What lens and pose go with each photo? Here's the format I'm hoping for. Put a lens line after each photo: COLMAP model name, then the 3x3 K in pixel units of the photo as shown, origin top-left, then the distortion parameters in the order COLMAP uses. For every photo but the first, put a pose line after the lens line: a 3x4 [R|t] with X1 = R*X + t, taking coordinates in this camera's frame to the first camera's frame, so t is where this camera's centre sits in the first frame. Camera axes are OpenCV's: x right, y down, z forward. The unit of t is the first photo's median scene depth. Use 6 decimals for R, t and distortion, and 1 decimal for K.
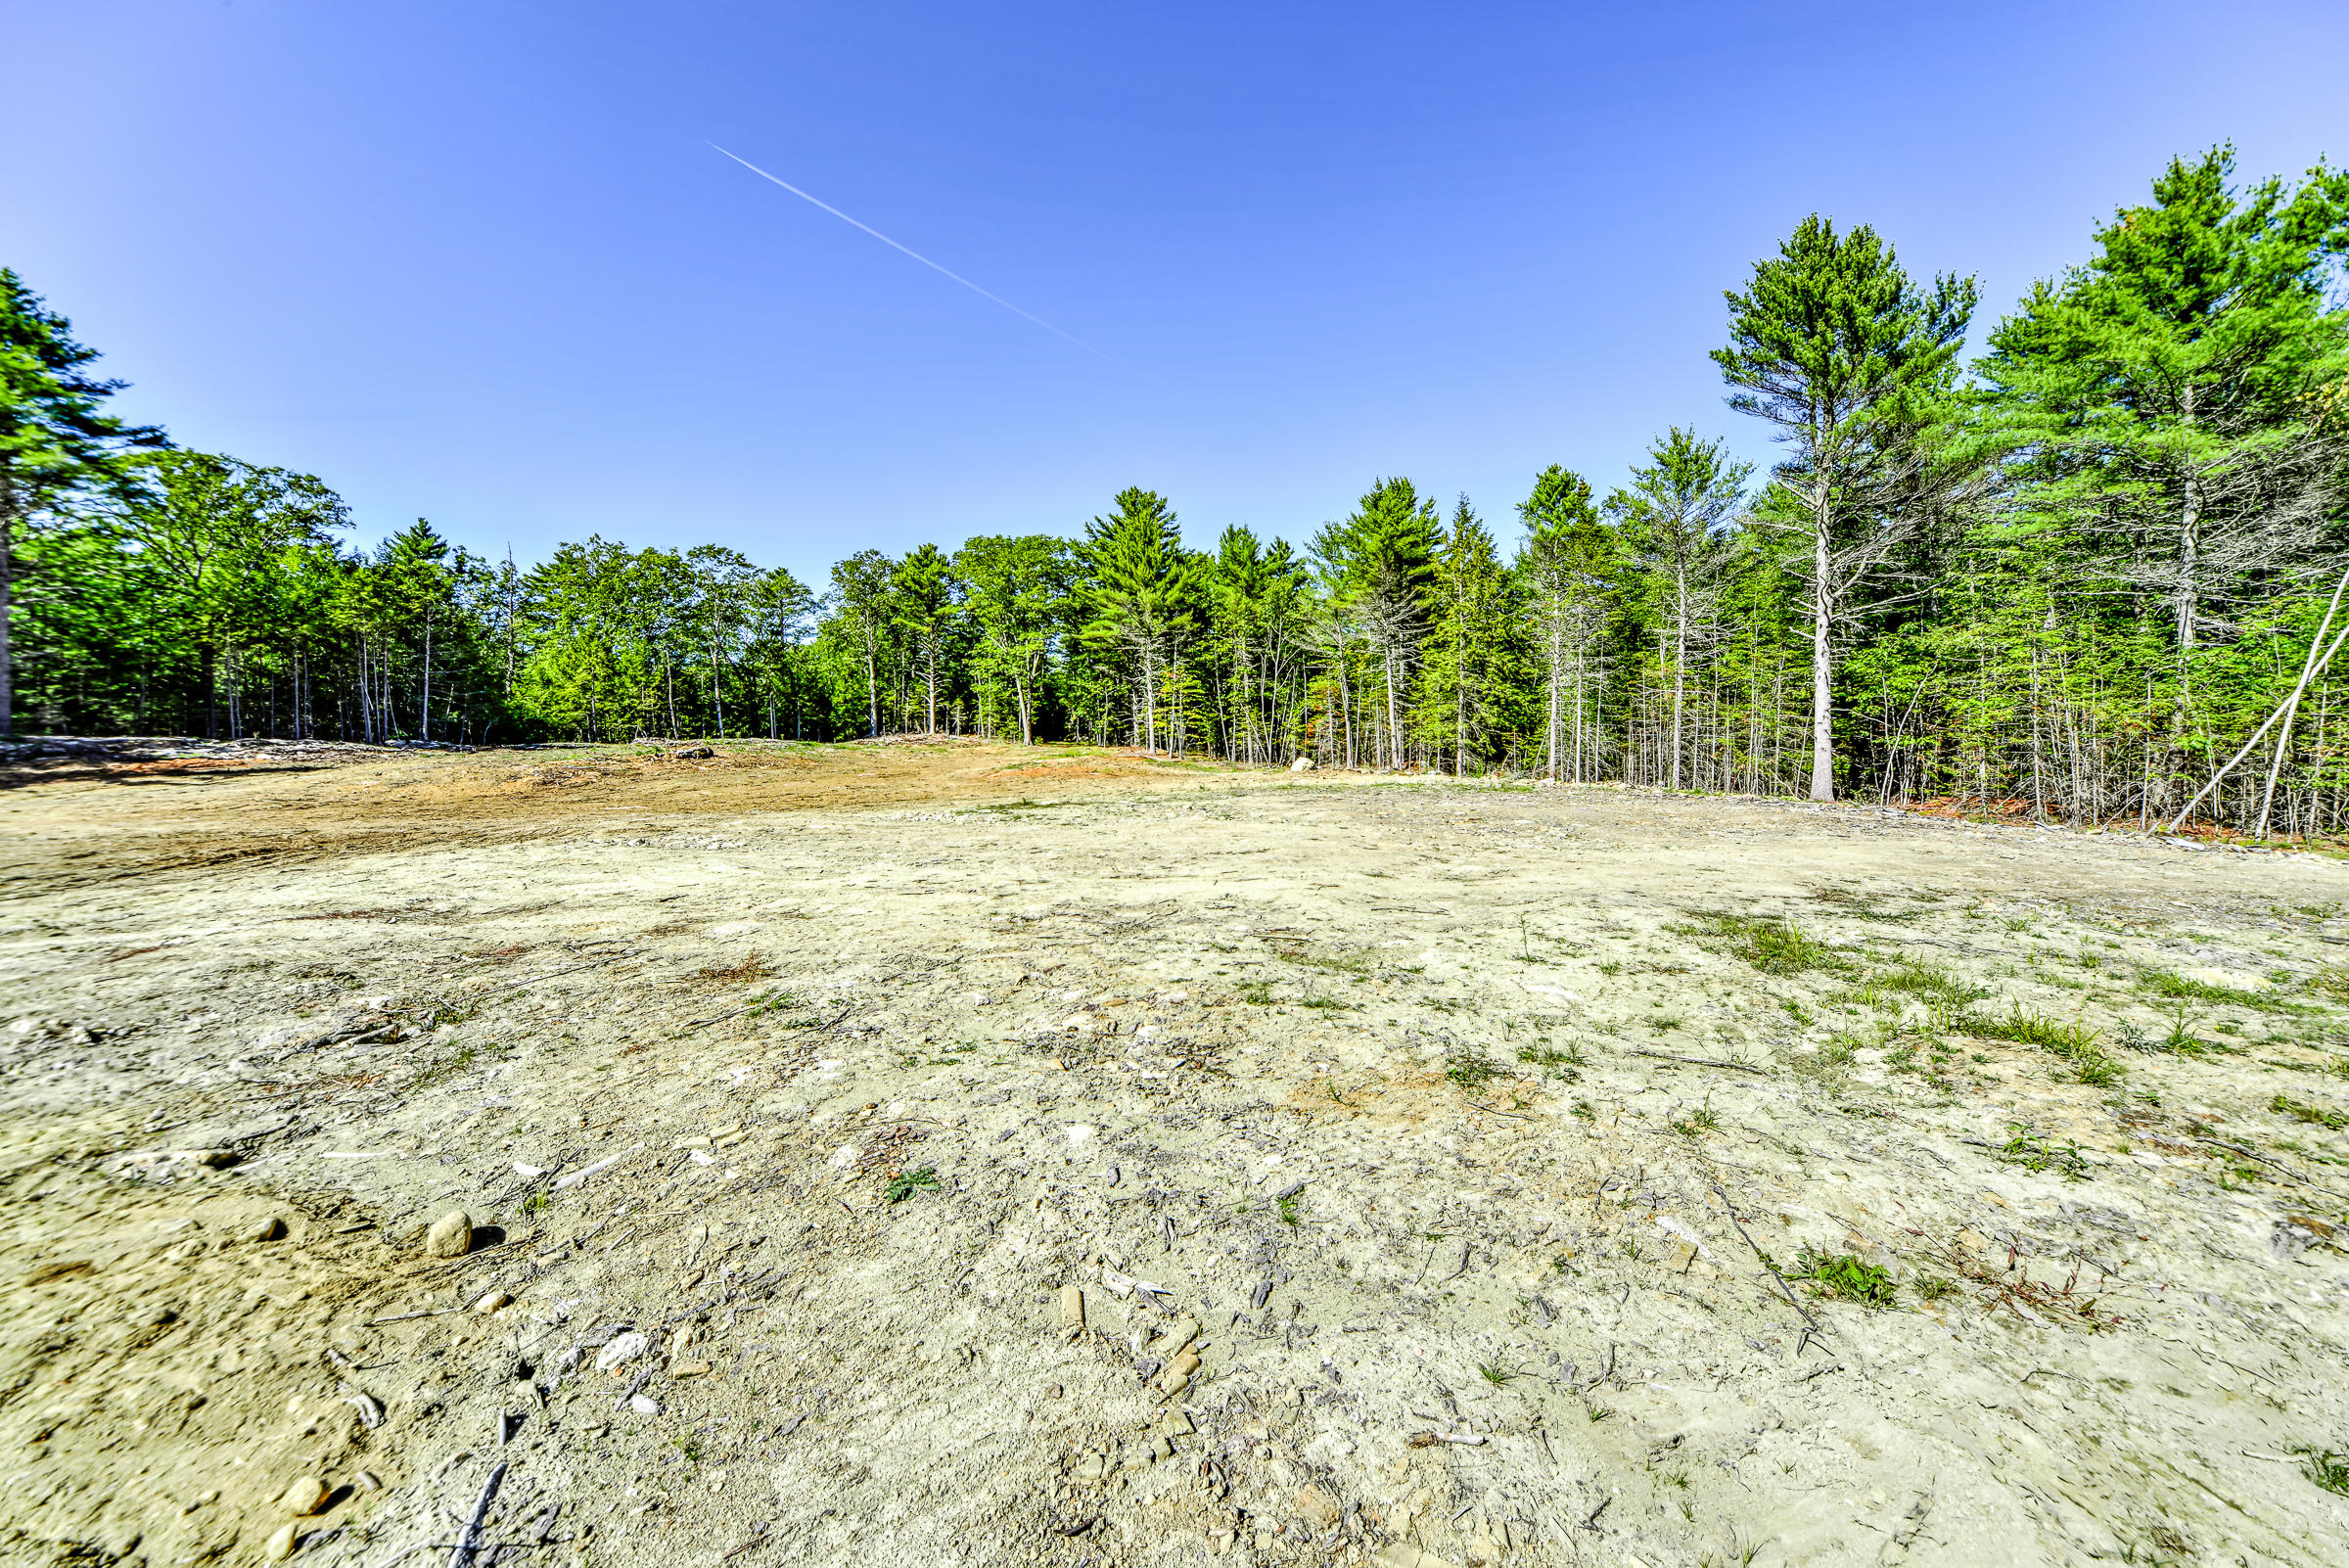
lens RADIAL K [[840.7, 0, 1176.8], [0, 840.7, 760.0], [0, 0, 1]] dist [-0.022555, 0.002893]
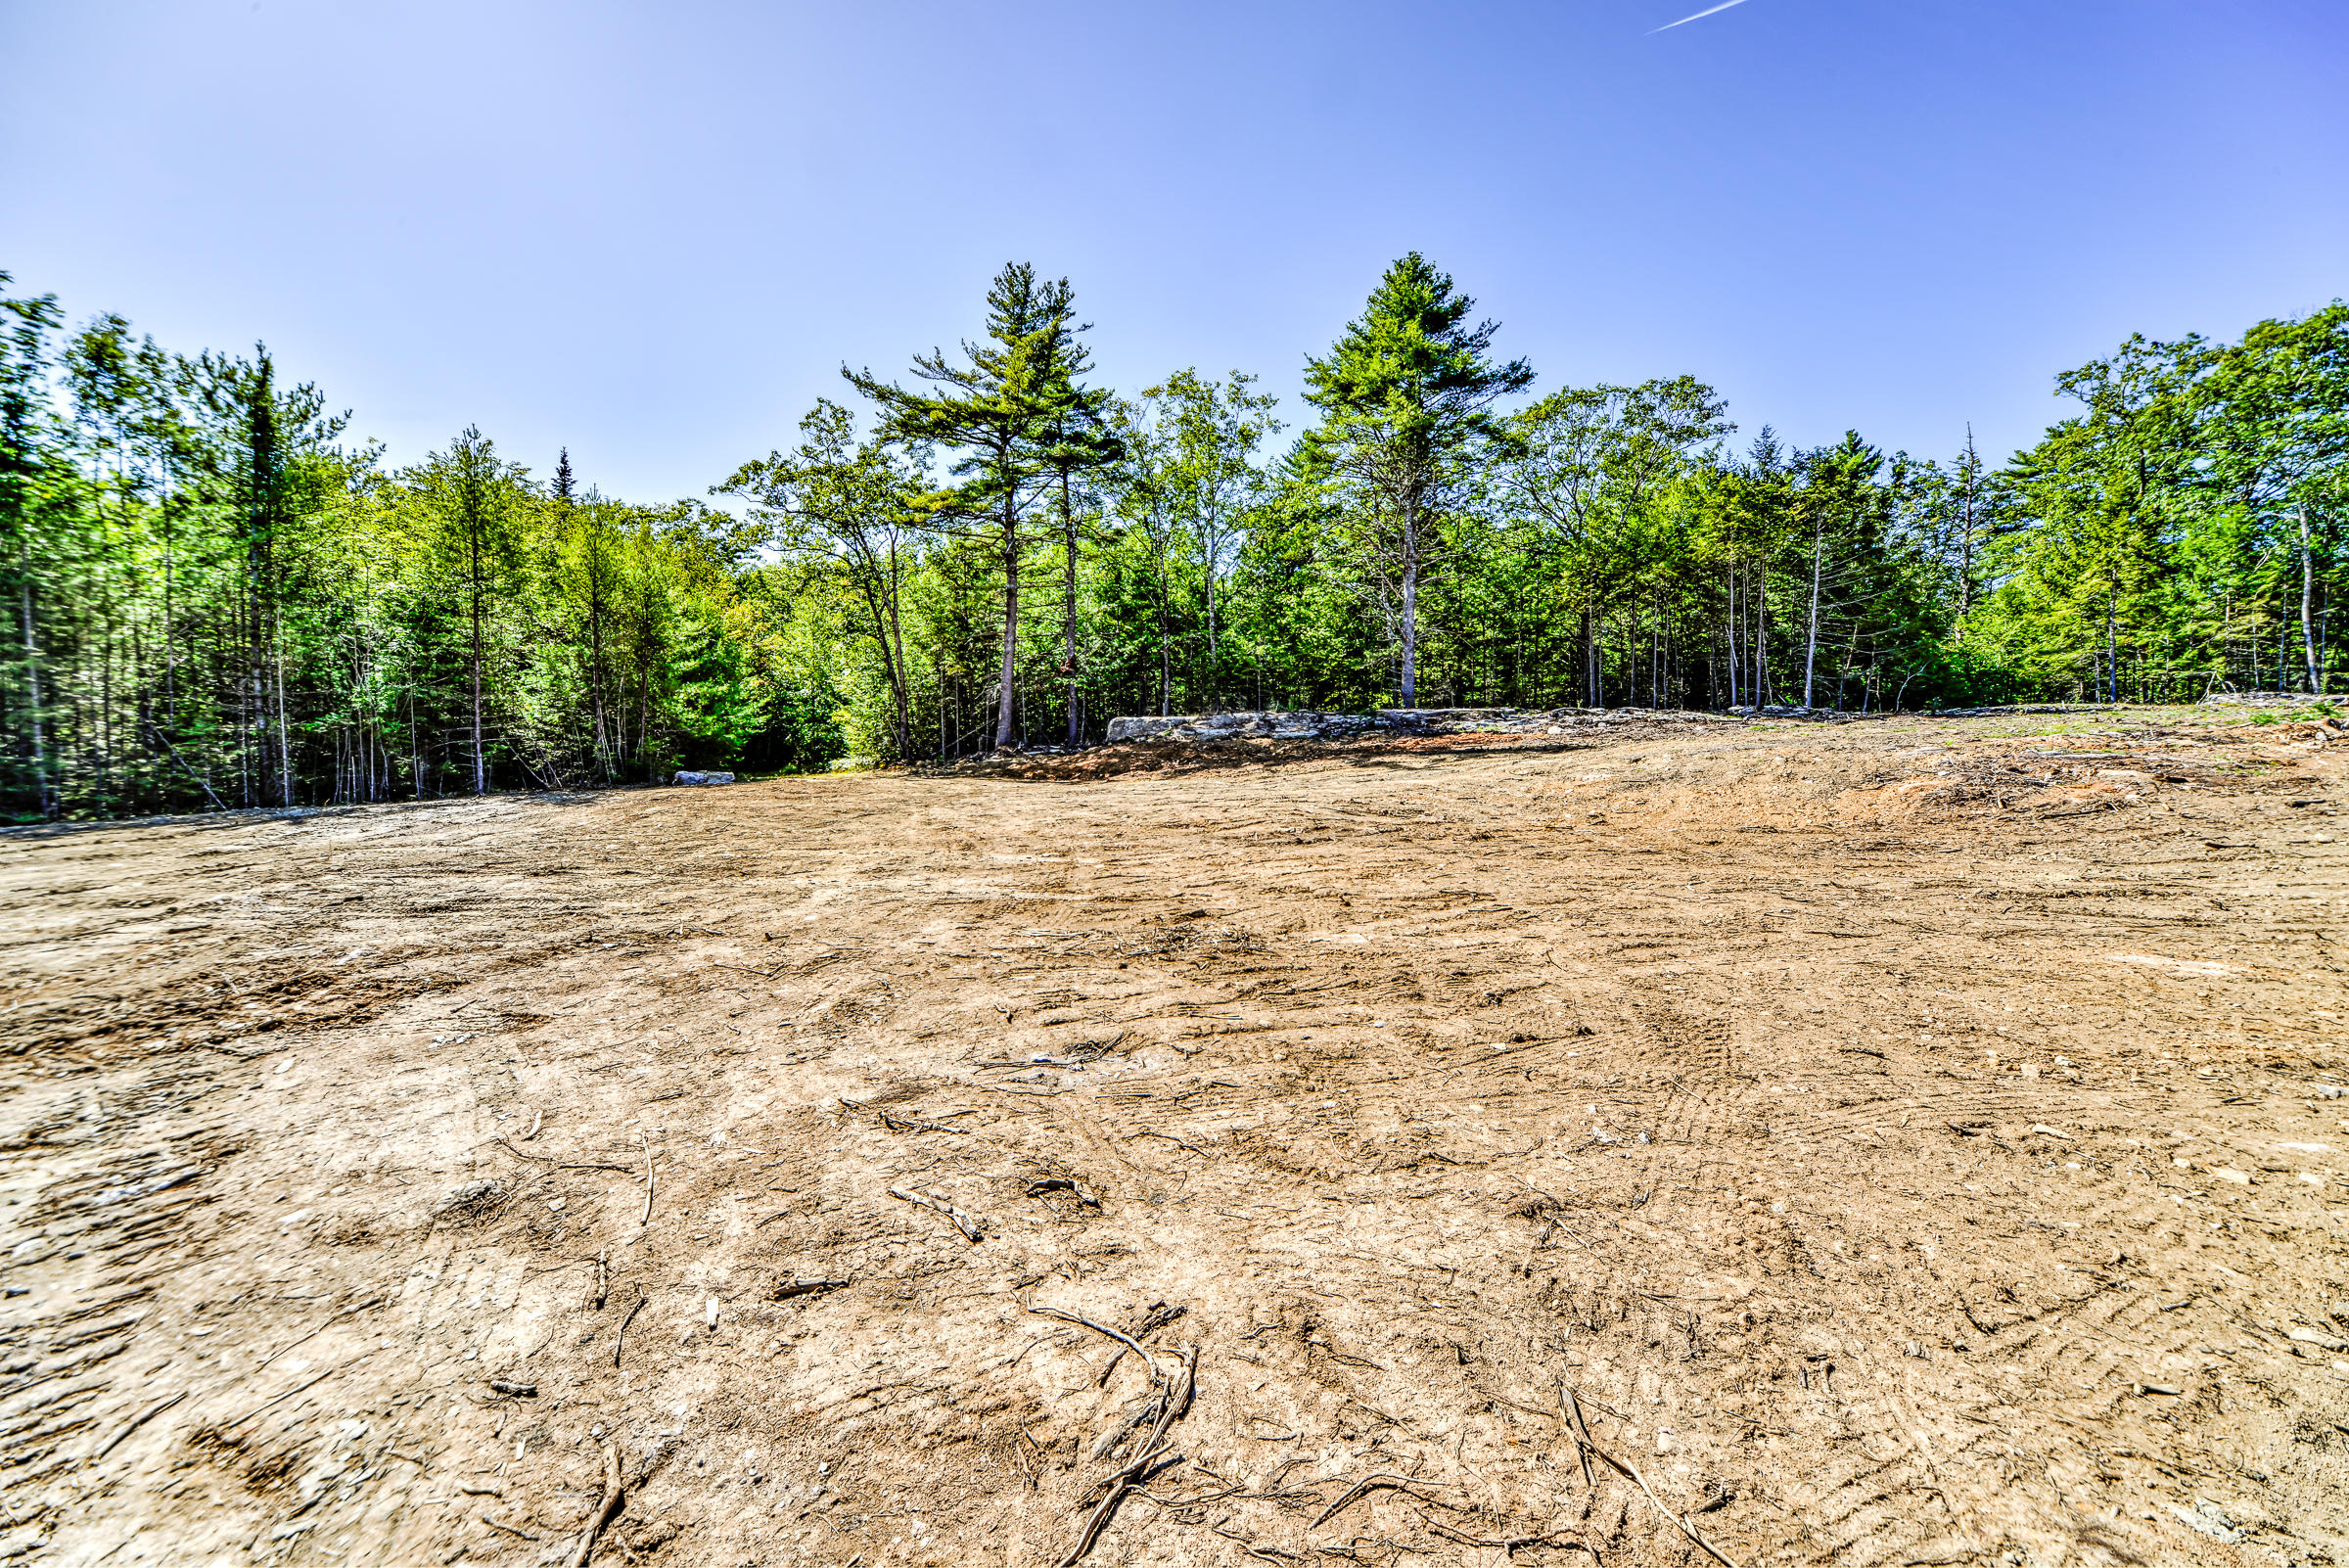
lens RADIAL K [[805.7, 0, 1185.0], [0, 805.7, 781.0], [0, 0, 1]] dist [-0.014699, 0.000090]
pose [[0.105028, 0.058786, -0.992730, -0.248413], [-0.003067, 0.998266, 0.058789, -0.000071], [0.994465, -0.003130, 0.105026, 0.344295]]
